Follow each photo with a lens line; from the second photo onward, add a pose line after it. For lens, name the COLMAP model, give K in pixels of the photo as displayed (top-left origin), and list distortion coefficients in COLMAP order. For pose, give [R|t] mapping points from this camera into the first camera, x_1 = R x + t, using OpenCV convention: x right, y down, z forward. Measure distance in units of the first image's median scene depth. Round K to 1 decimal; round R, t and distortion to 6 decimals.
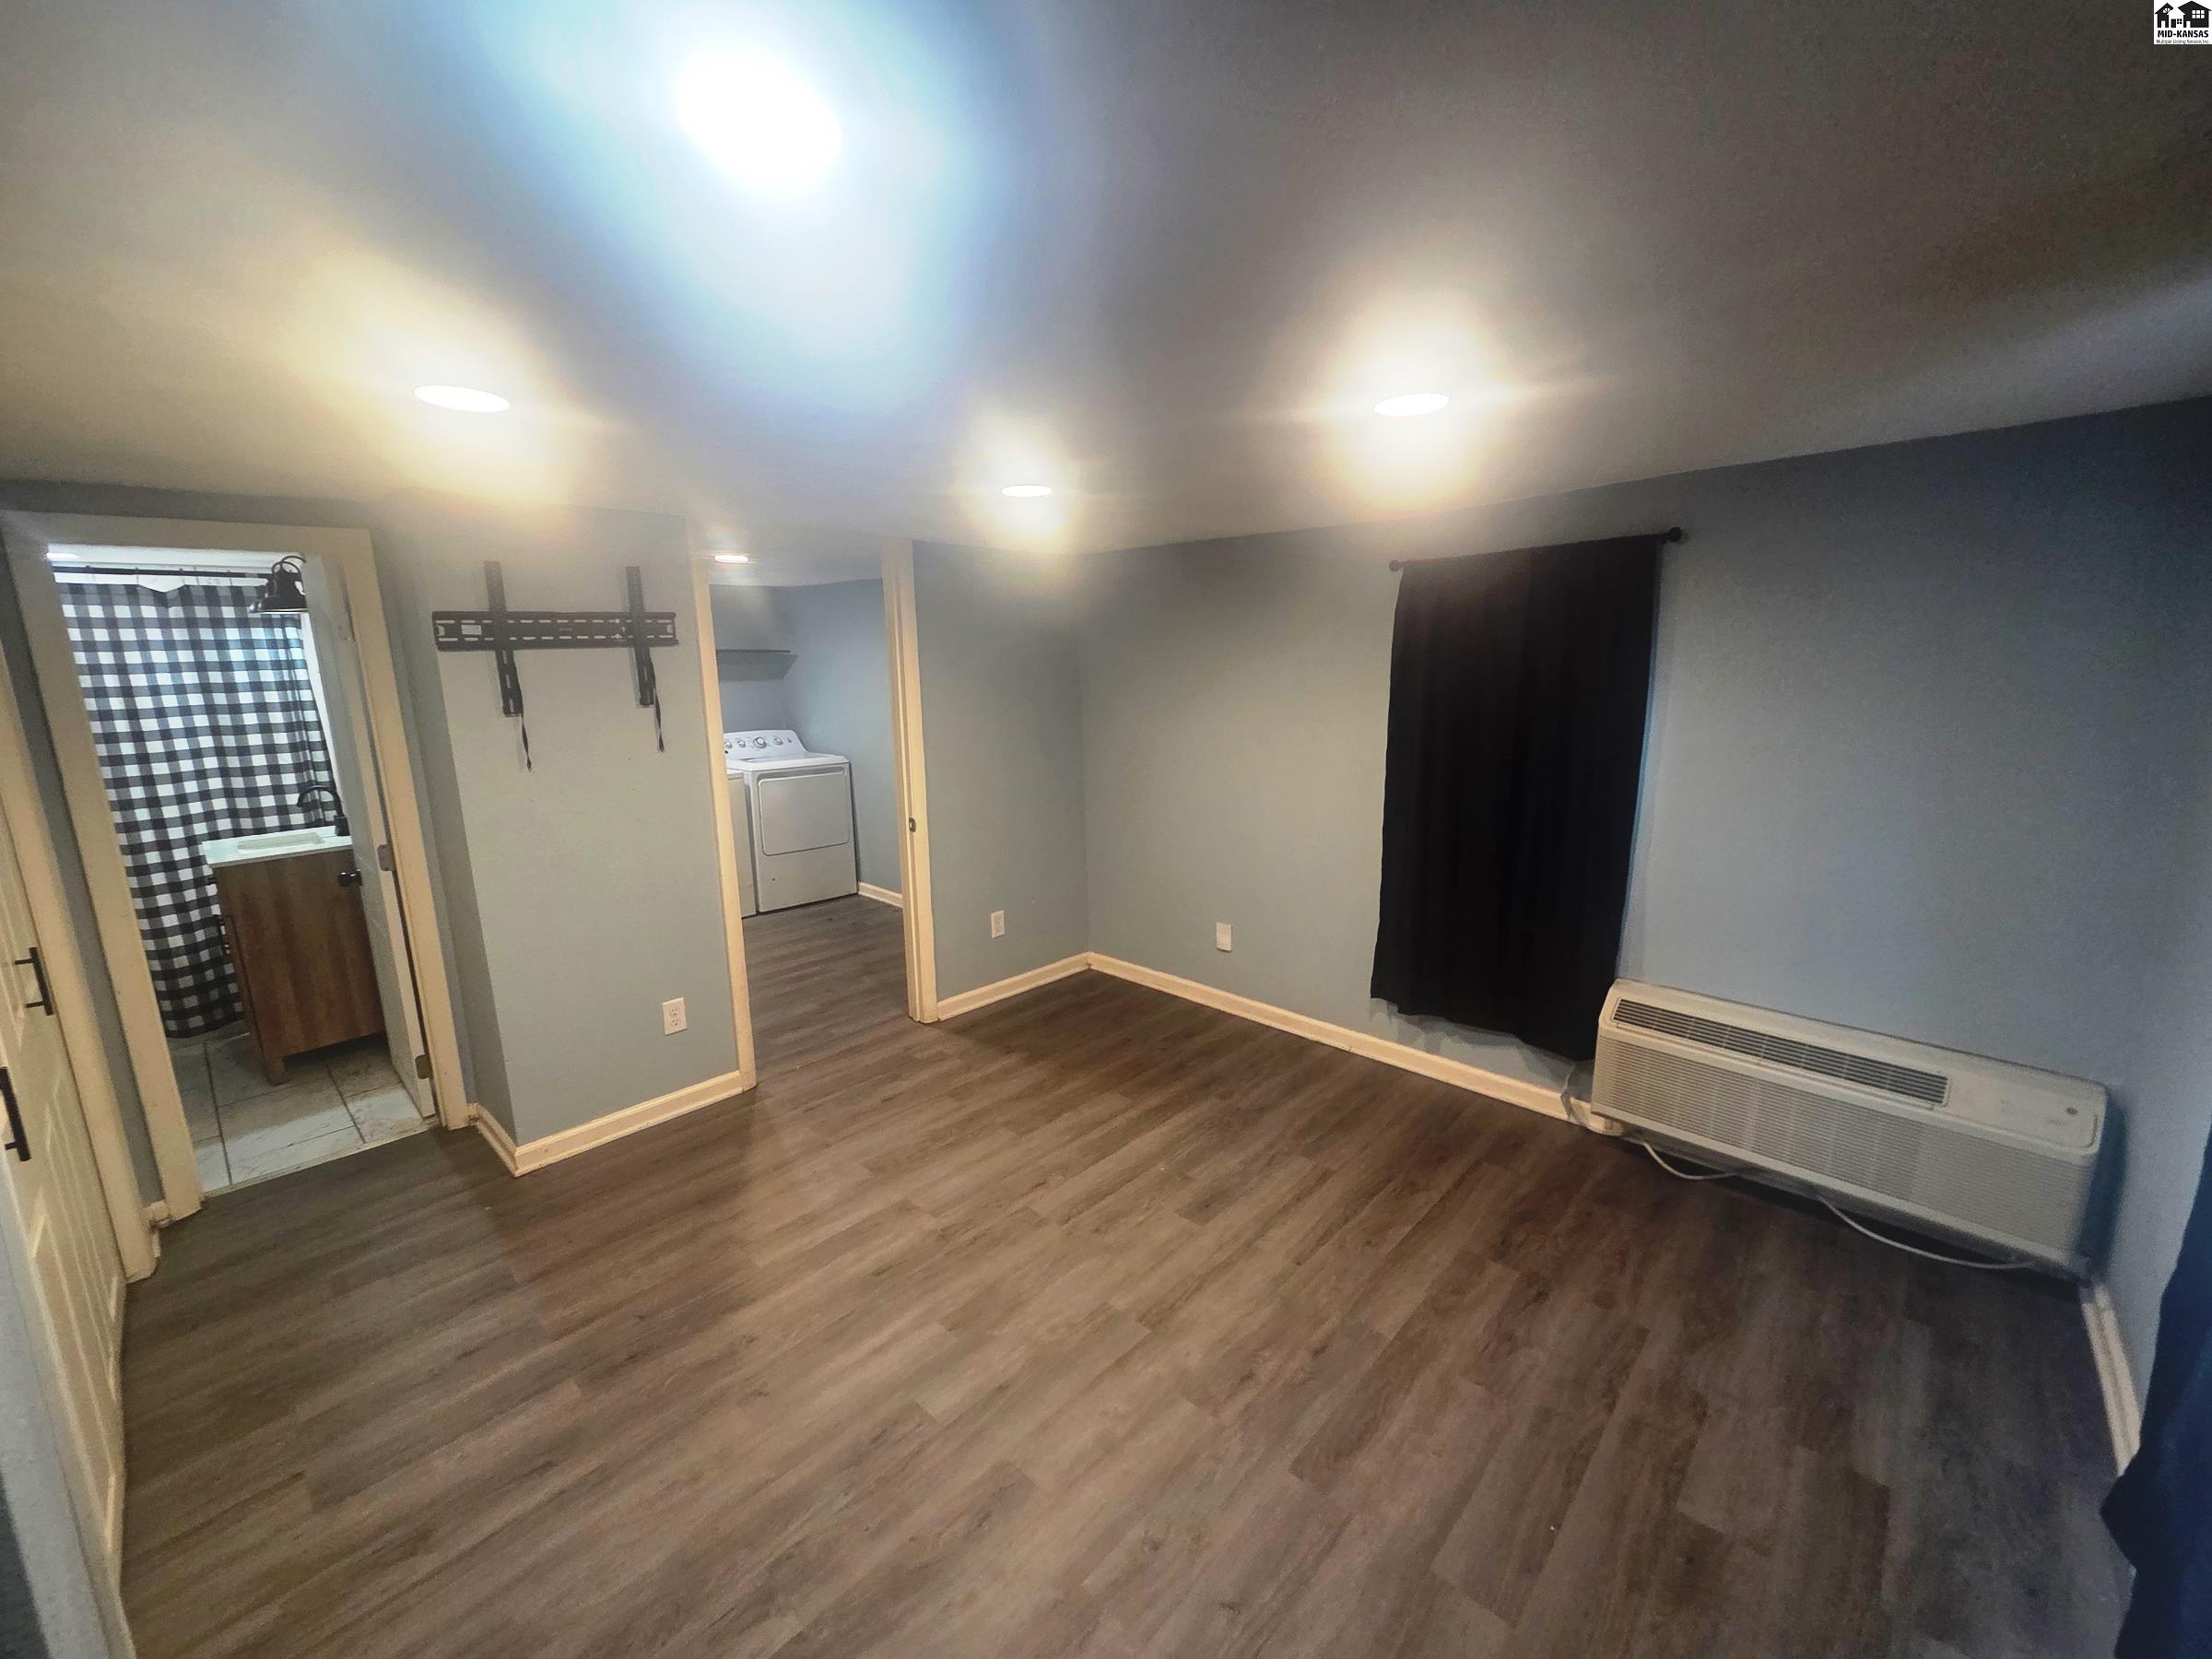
lens RADIAL K [[893.3, 0, 1106.0], [0, 893.3, 829.5], [0, 0, 1]] dist [0.000771, 0.000049]
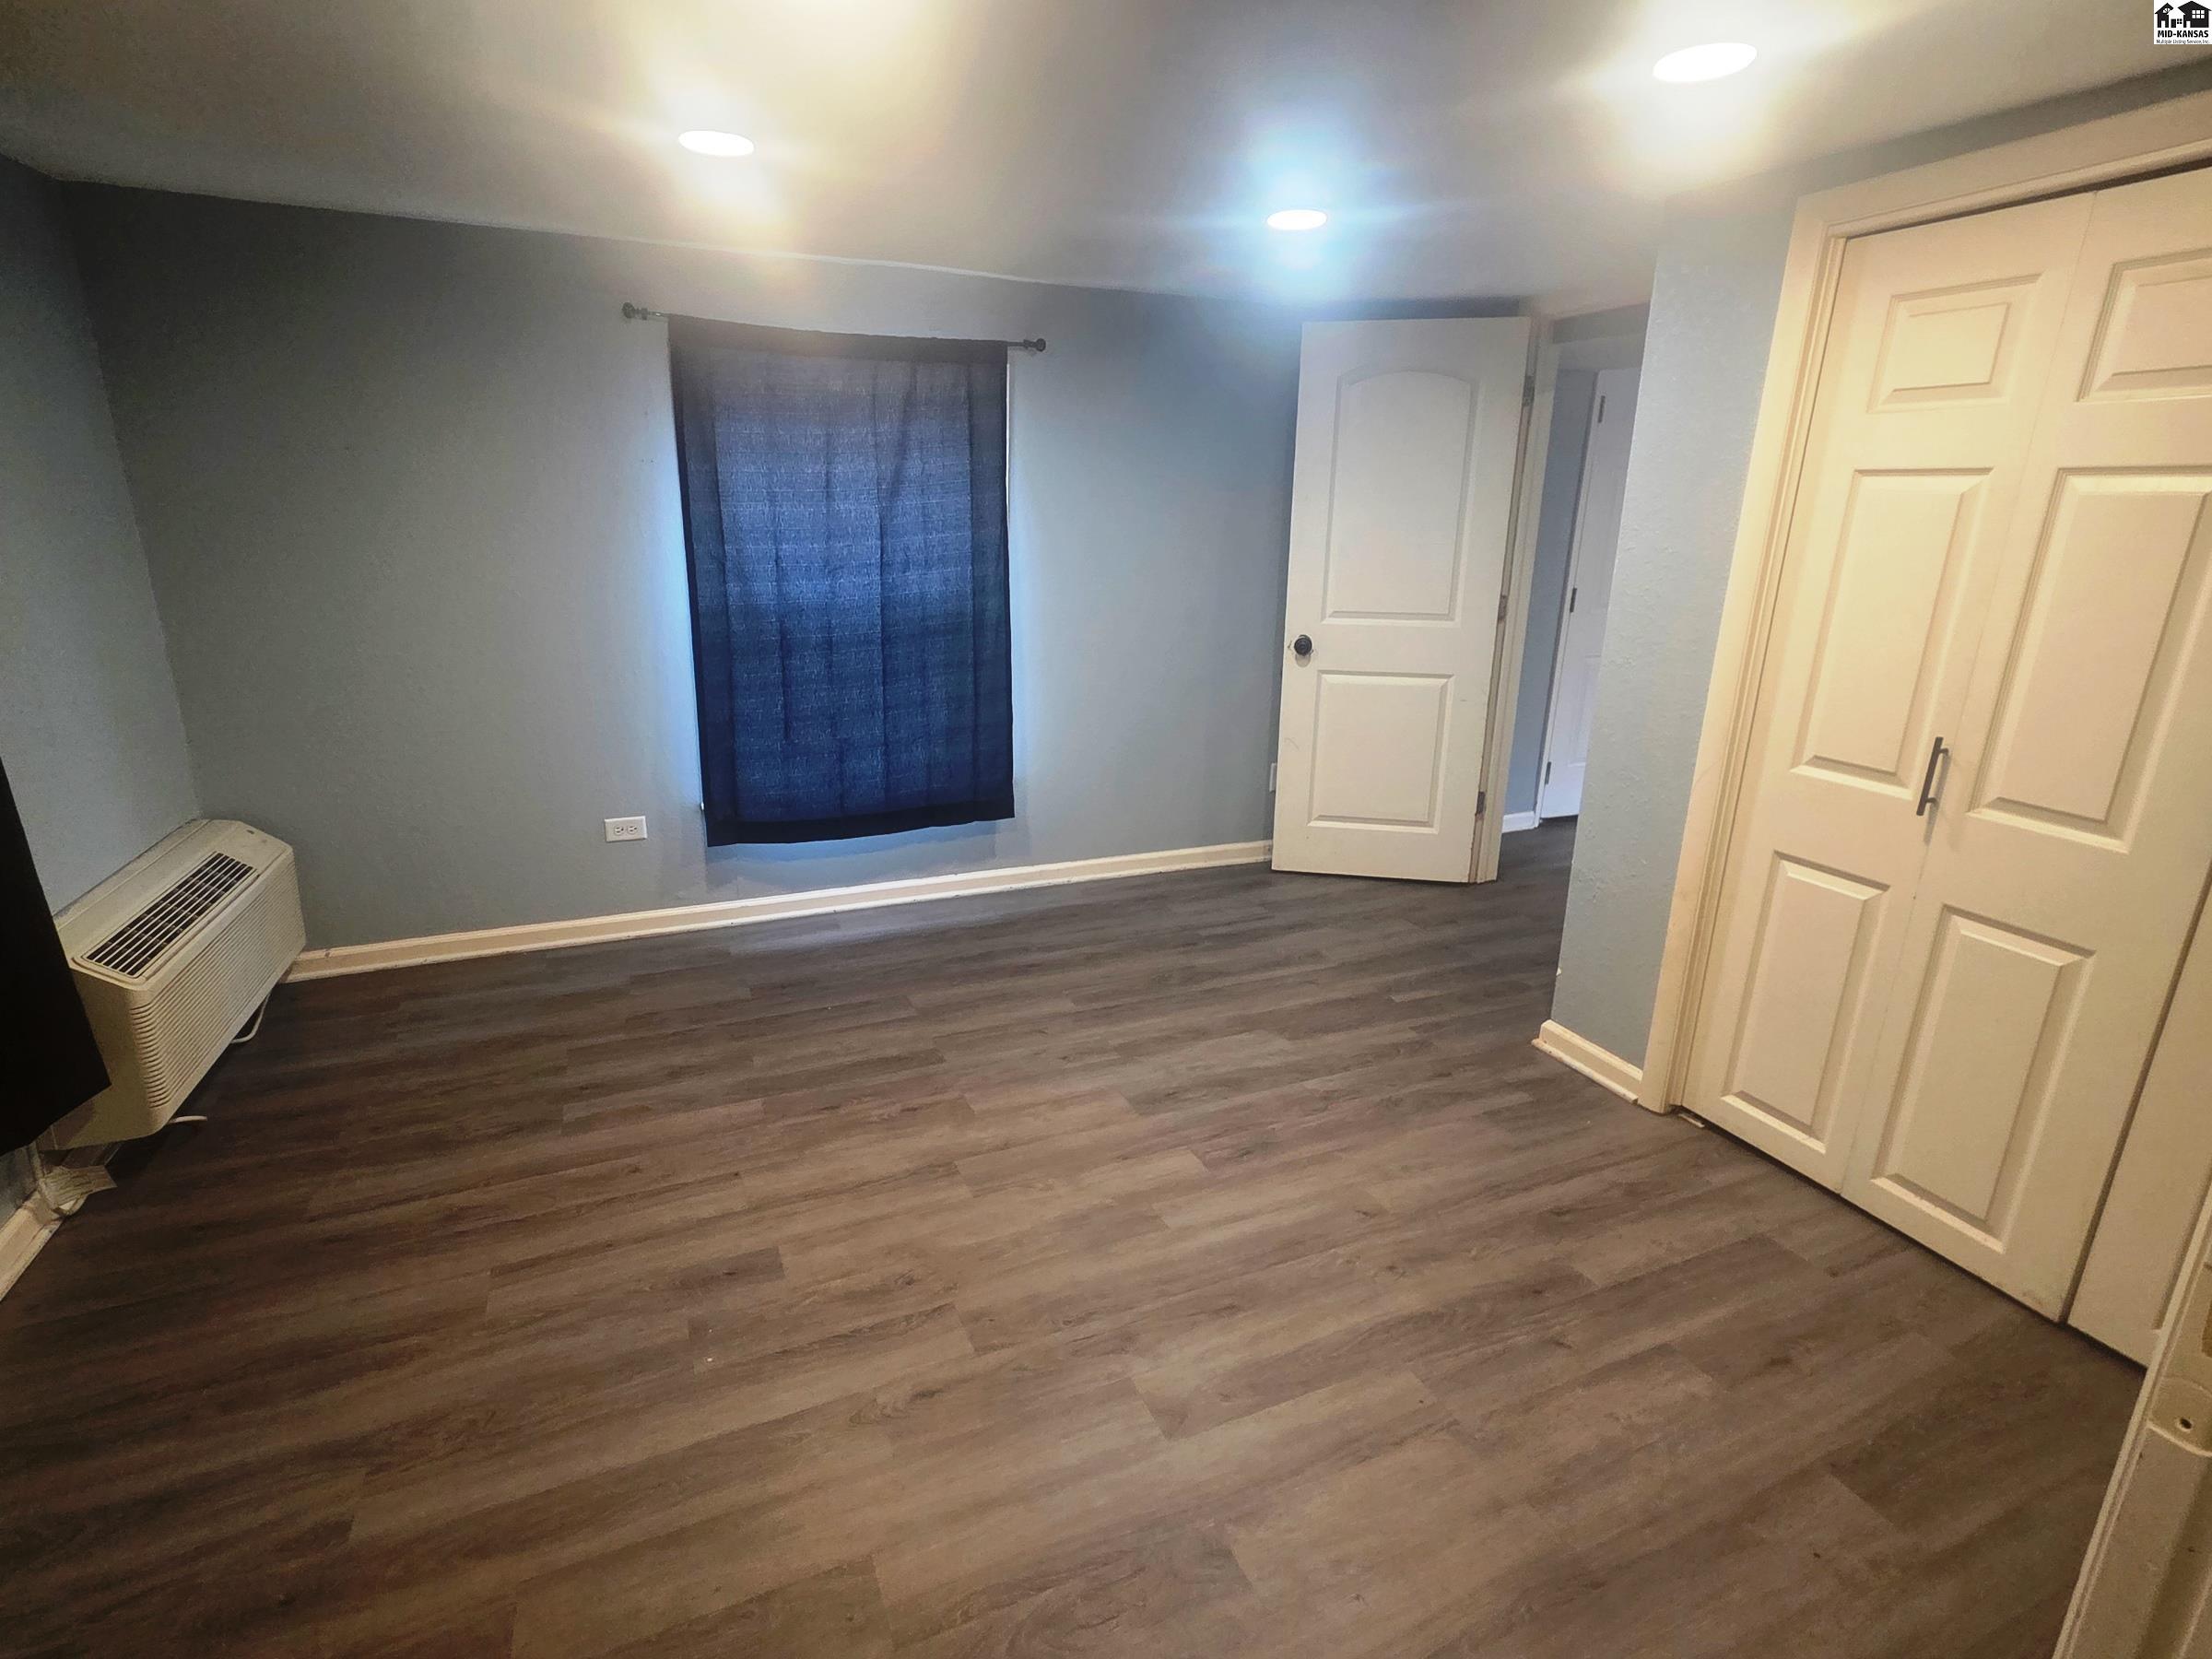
lens RADIAL K [[1045.3, 0, 1106.0], [0, 1045.3, 829.5], [0, 0, 1]] dist [-0.003518, -0.000527]
pose [[-0.914091, -0.118856, 0.387699, -0.438185], [0.081566, 0.882649, 0.462901, -0.212528], [-0.397221, 0.454757, -0.797127, 1.525392]]
